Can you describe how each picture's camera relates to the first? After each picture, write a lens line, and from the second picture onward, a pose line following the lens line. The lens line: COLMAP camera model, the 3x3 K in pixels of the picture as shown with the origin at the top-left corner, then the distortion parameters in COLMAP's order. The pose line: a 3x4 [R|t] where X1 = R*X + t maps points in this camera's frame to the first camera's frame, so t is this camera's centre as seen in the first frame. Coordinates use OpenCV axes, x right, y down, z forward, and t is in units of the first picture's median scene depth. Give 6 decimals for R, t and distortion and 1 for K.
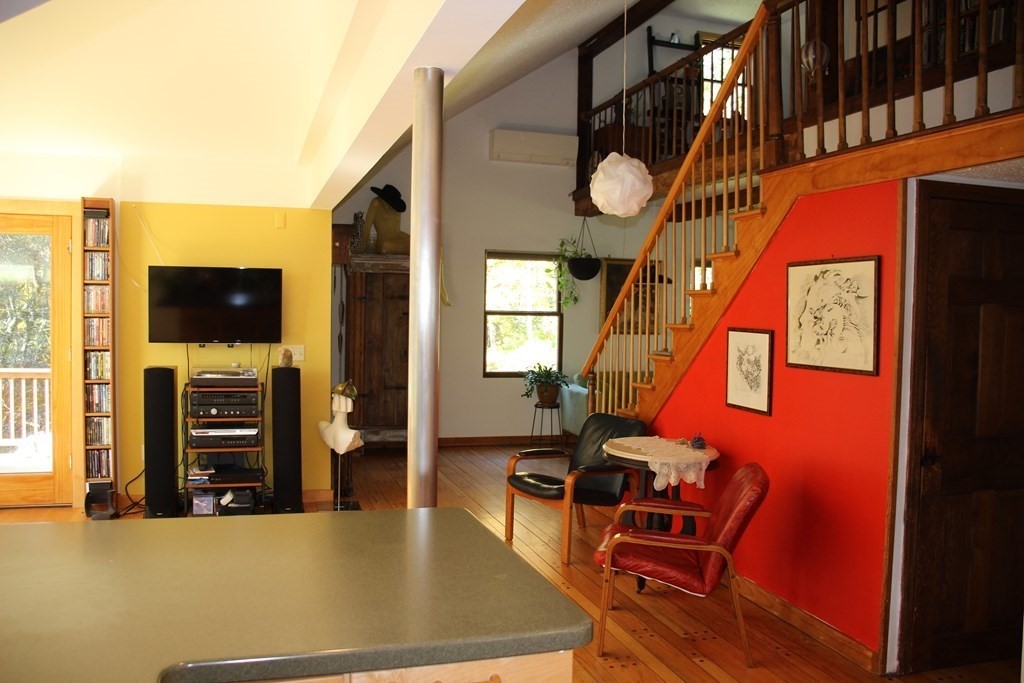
lens RADIAL K [[853.2, 0, 512.0], [0, 853.2, 341.5], [0, 0, 1]] dist [-0.175949, 0.169292]
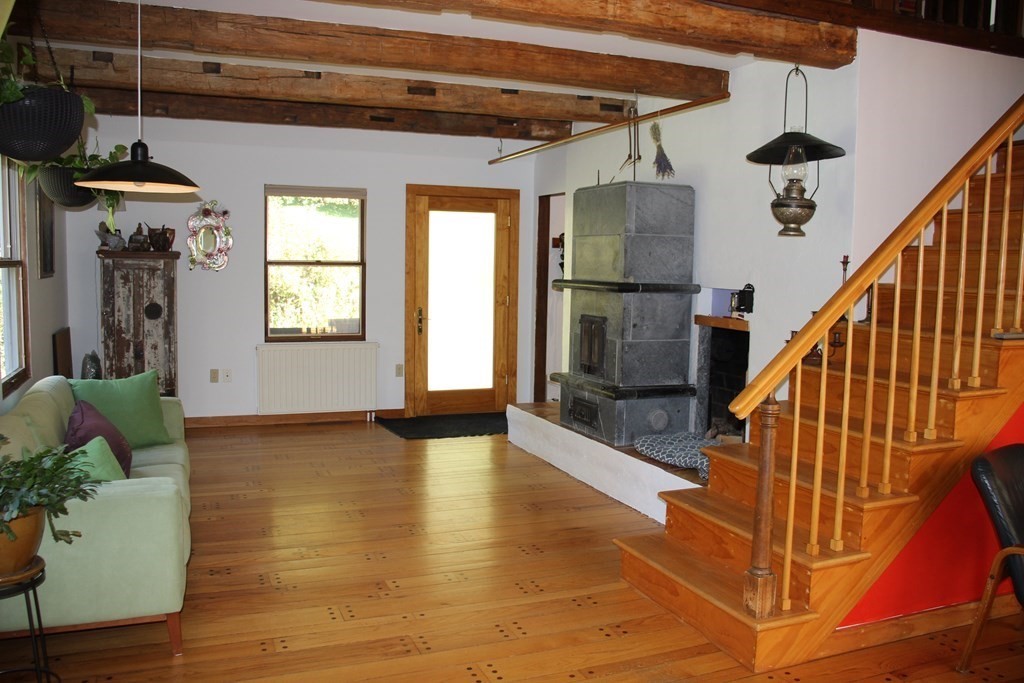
lens RADIAL K [[853.2, 0, 512.0], [0, 853.2, 341.5], [0, 0, 1]] dist [-0.175949, 0.169292]
pose [[-0.081215, -0.109068, 0.990711, -0.388639], [0.016242, 0.993718, 0.110731, -0.055537], [-0.996564, 0.025084, -0.078934, 1.340419]]
